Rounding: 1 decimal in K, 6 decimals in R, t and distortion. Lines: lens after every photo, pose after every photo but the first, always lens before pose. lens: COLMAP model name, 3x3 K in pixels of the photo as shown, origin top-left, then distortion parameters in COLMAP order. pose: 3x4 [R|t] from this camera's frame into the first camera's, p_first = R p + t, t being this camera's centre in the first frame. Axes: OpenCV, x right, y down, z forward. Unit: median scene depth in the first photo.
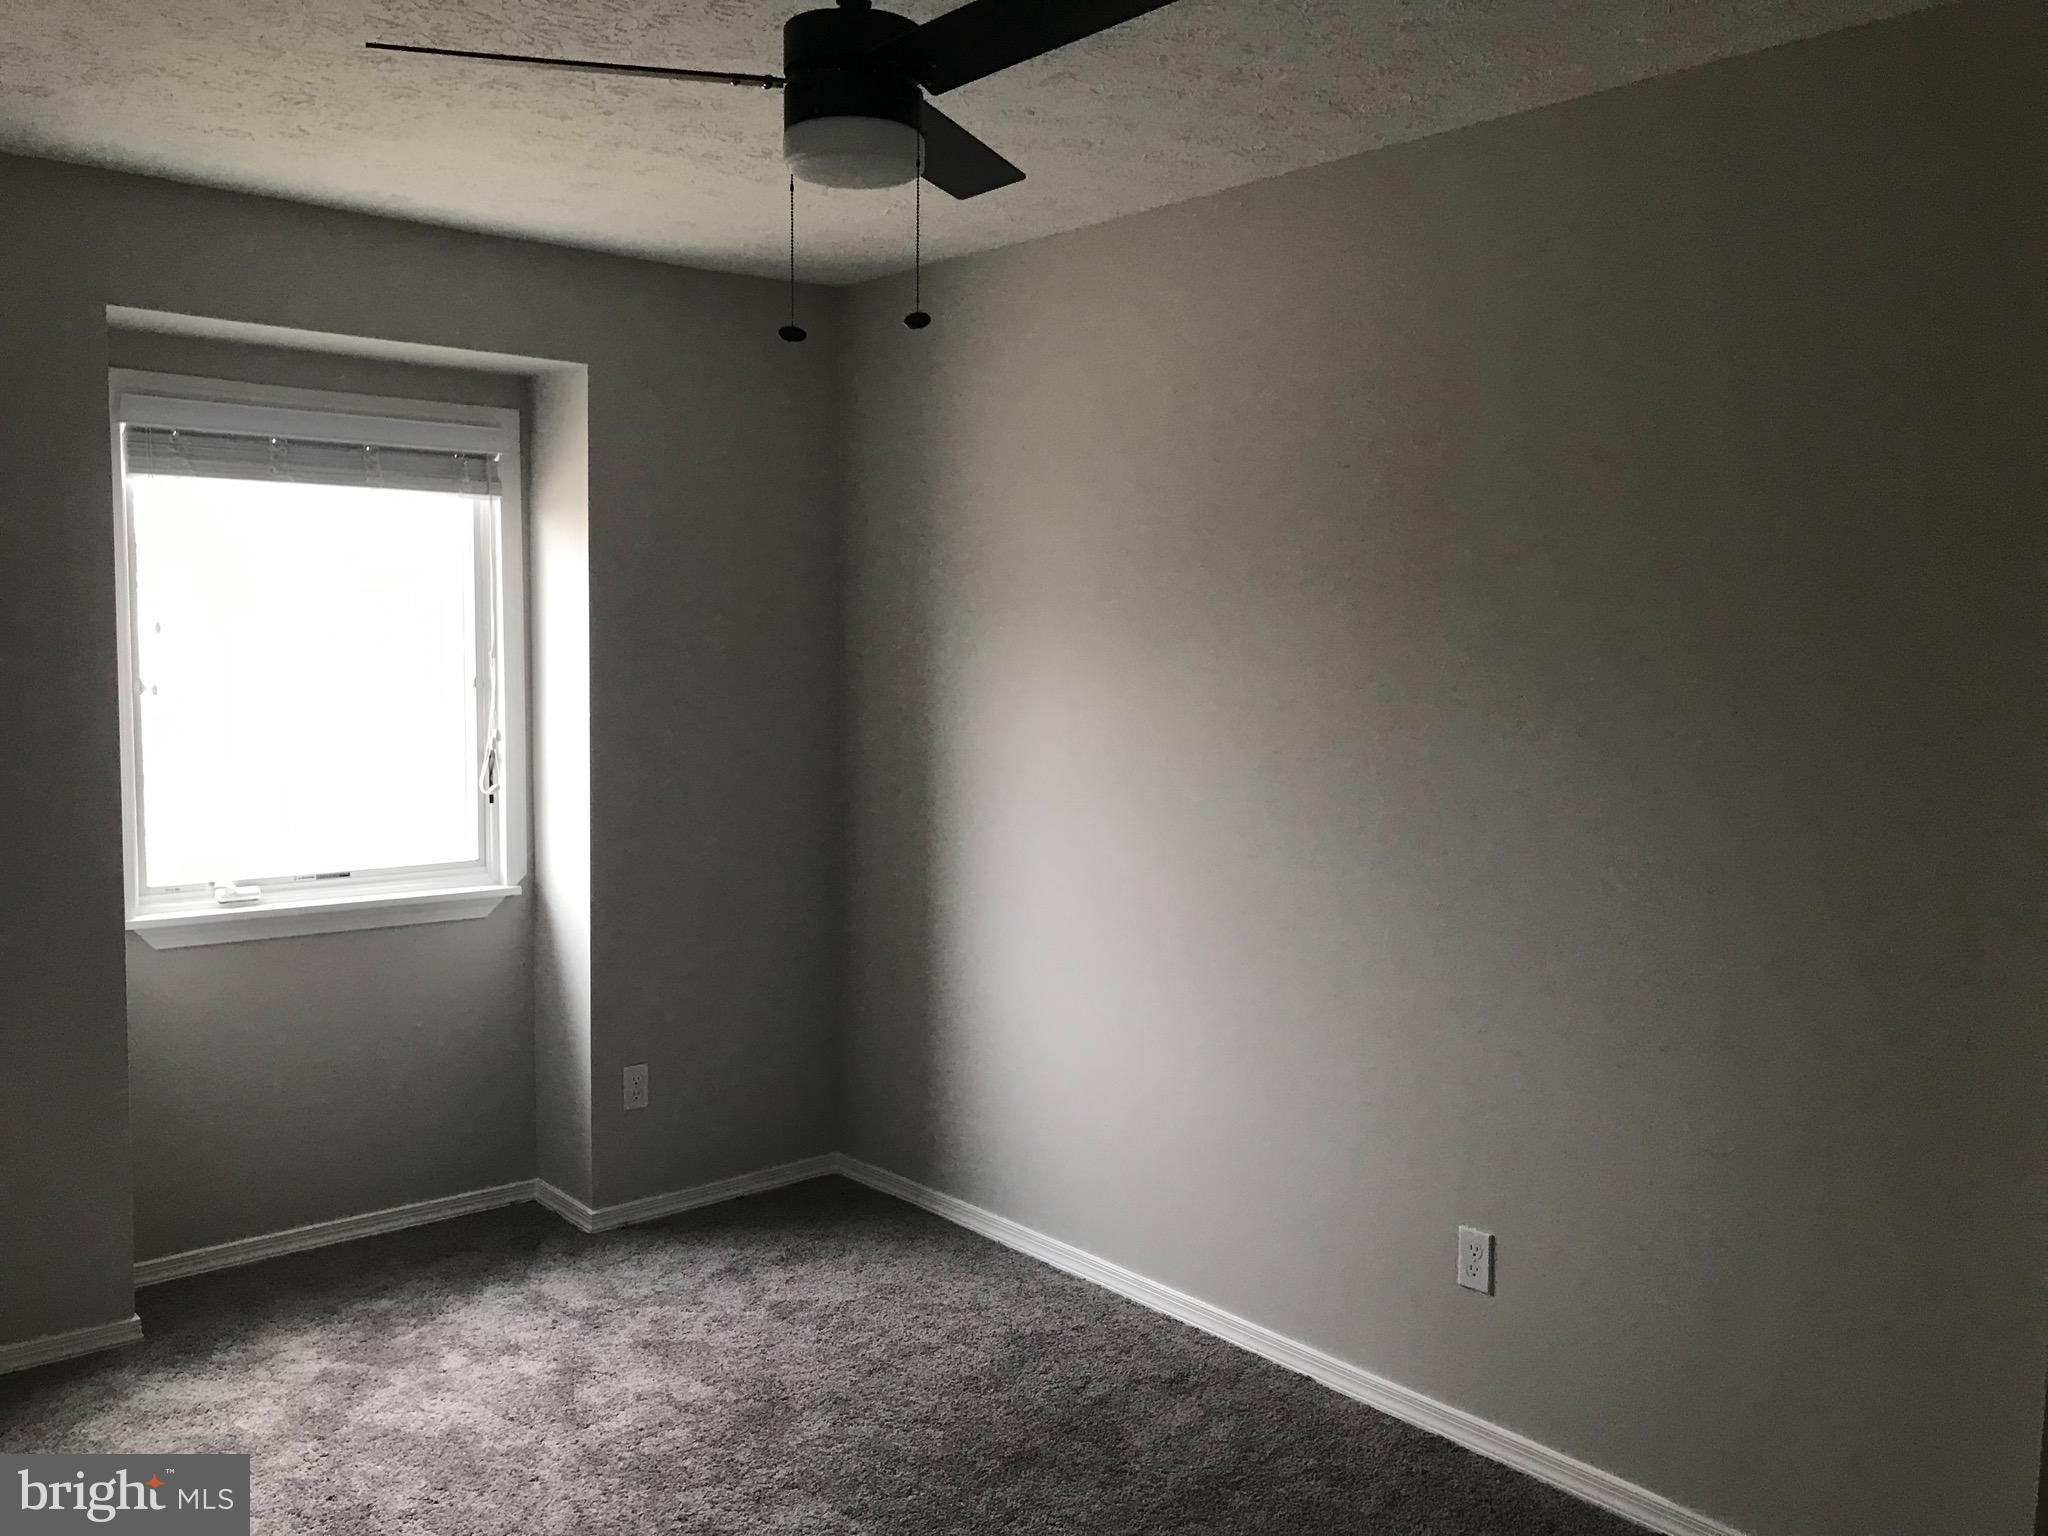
lens RADIAL K [[1621.1, 0, 1022.4], [0, 1621.1, 761.7], [0, 0, 1]] dist [-0.061598, 0.000370]
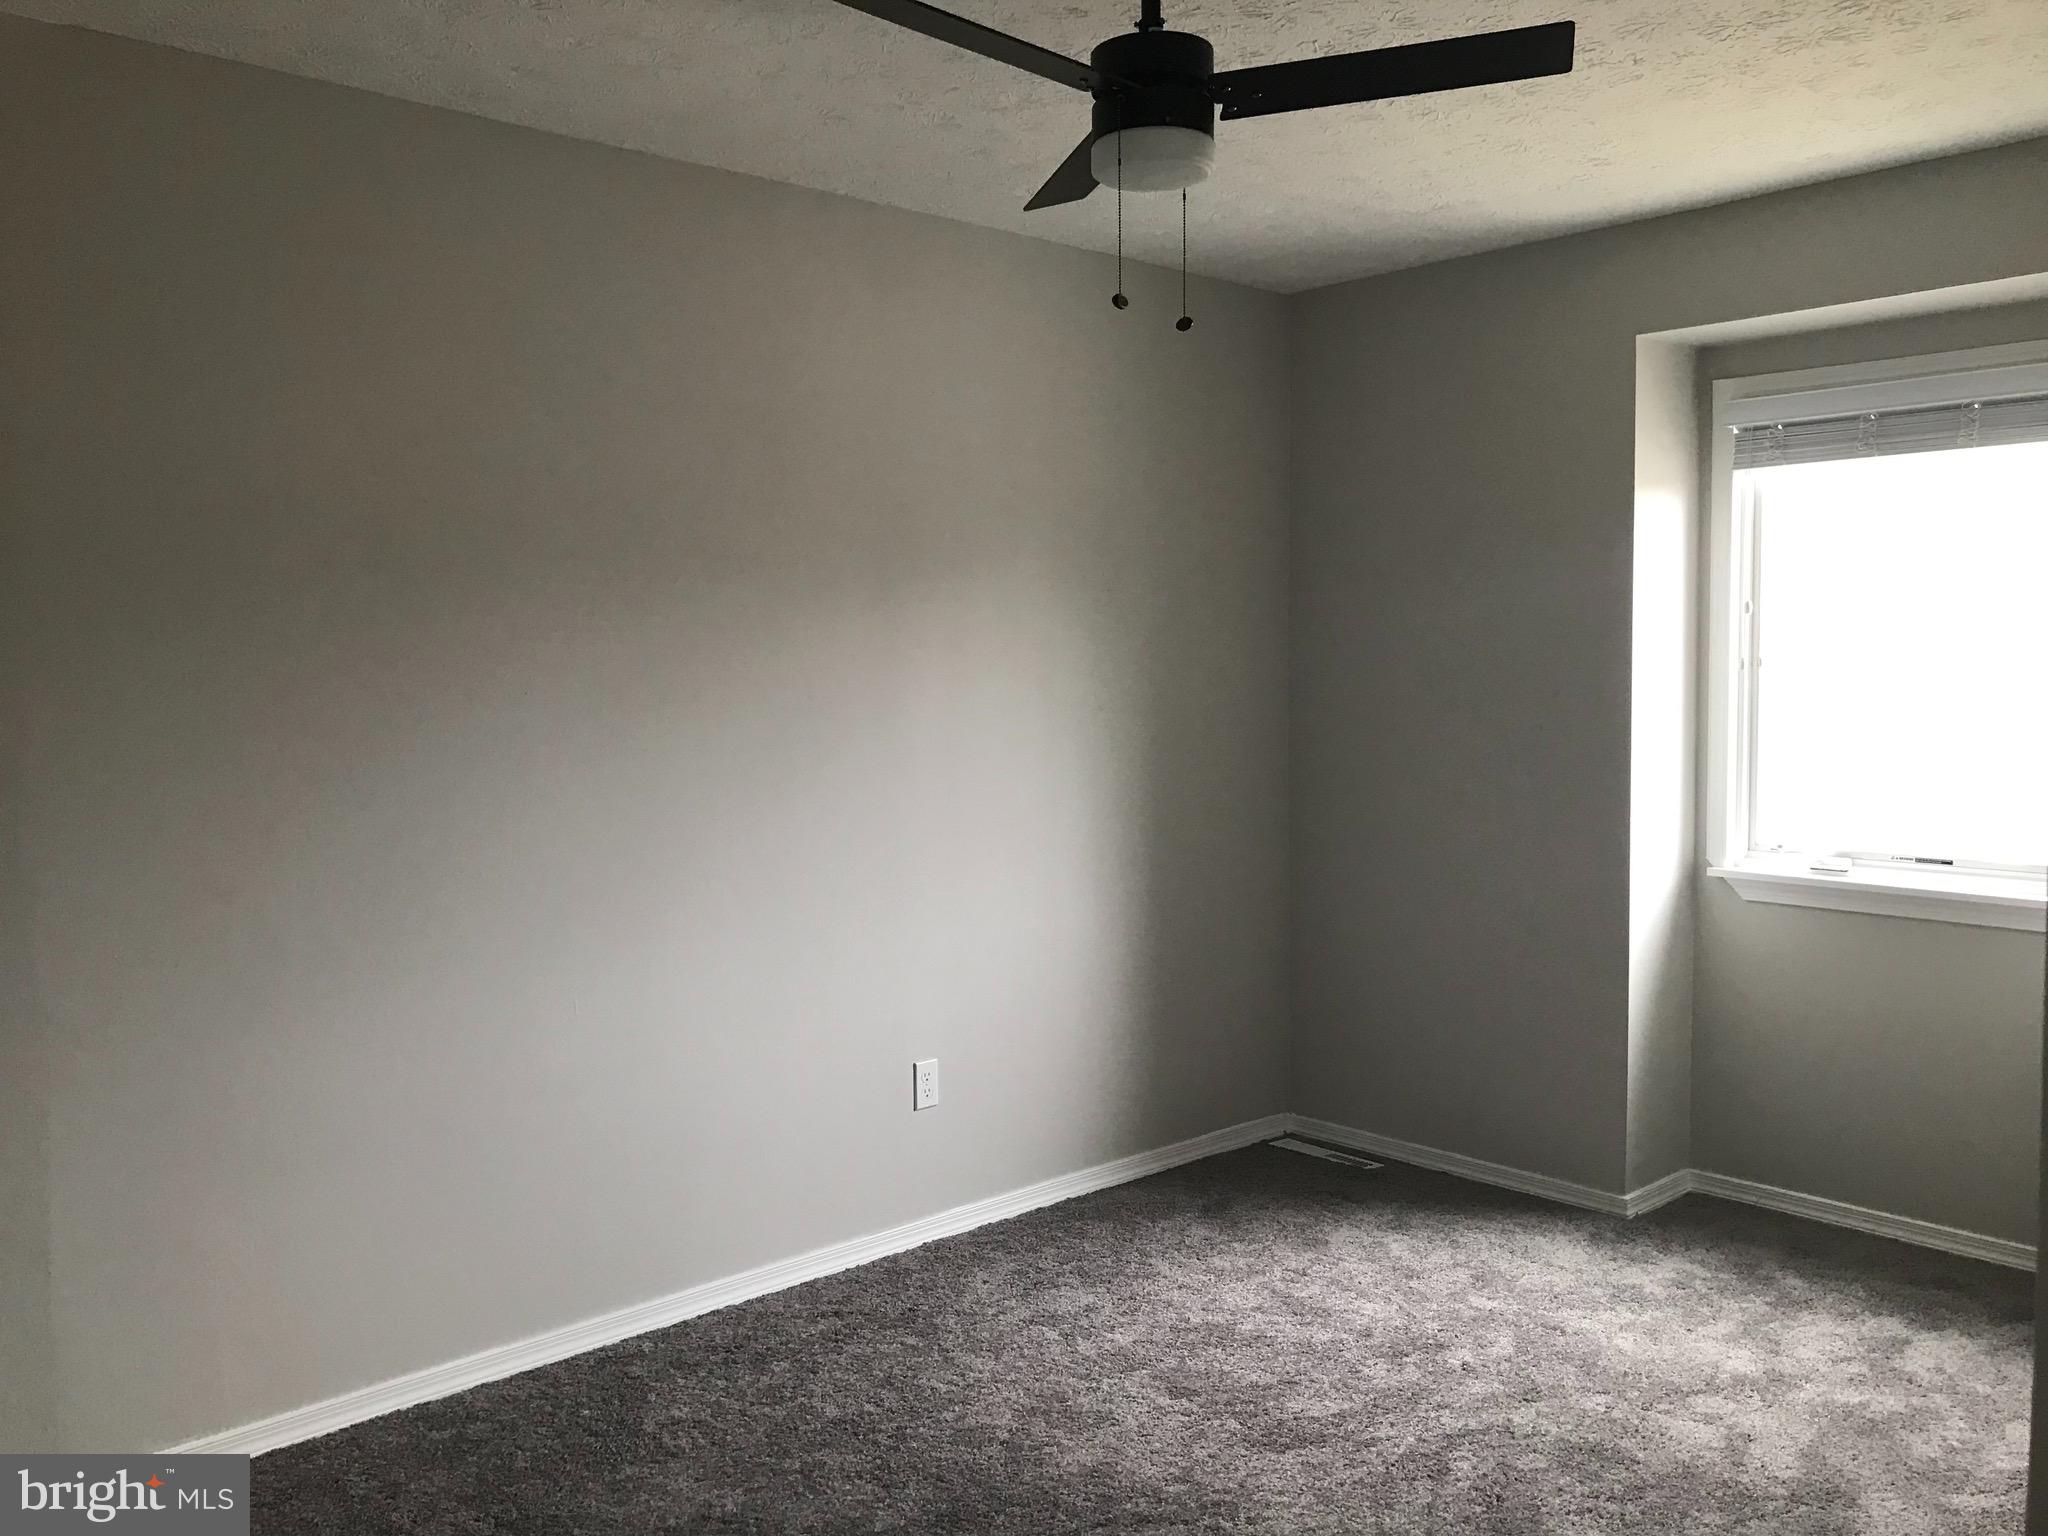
lens RADIAL K [[1721.3, 0, 1022.5], [0, 1721.3, 776.2], [0, 0, 1]] dist [-0.017593, -0.000646]
pose [[-0.007849, 0.071074, -0.997440, 0.650182], [-0.051942, 0.996095, 0.071387, -0.026369], [0.998619, 0.052369, -0.004127, 0.505746]]
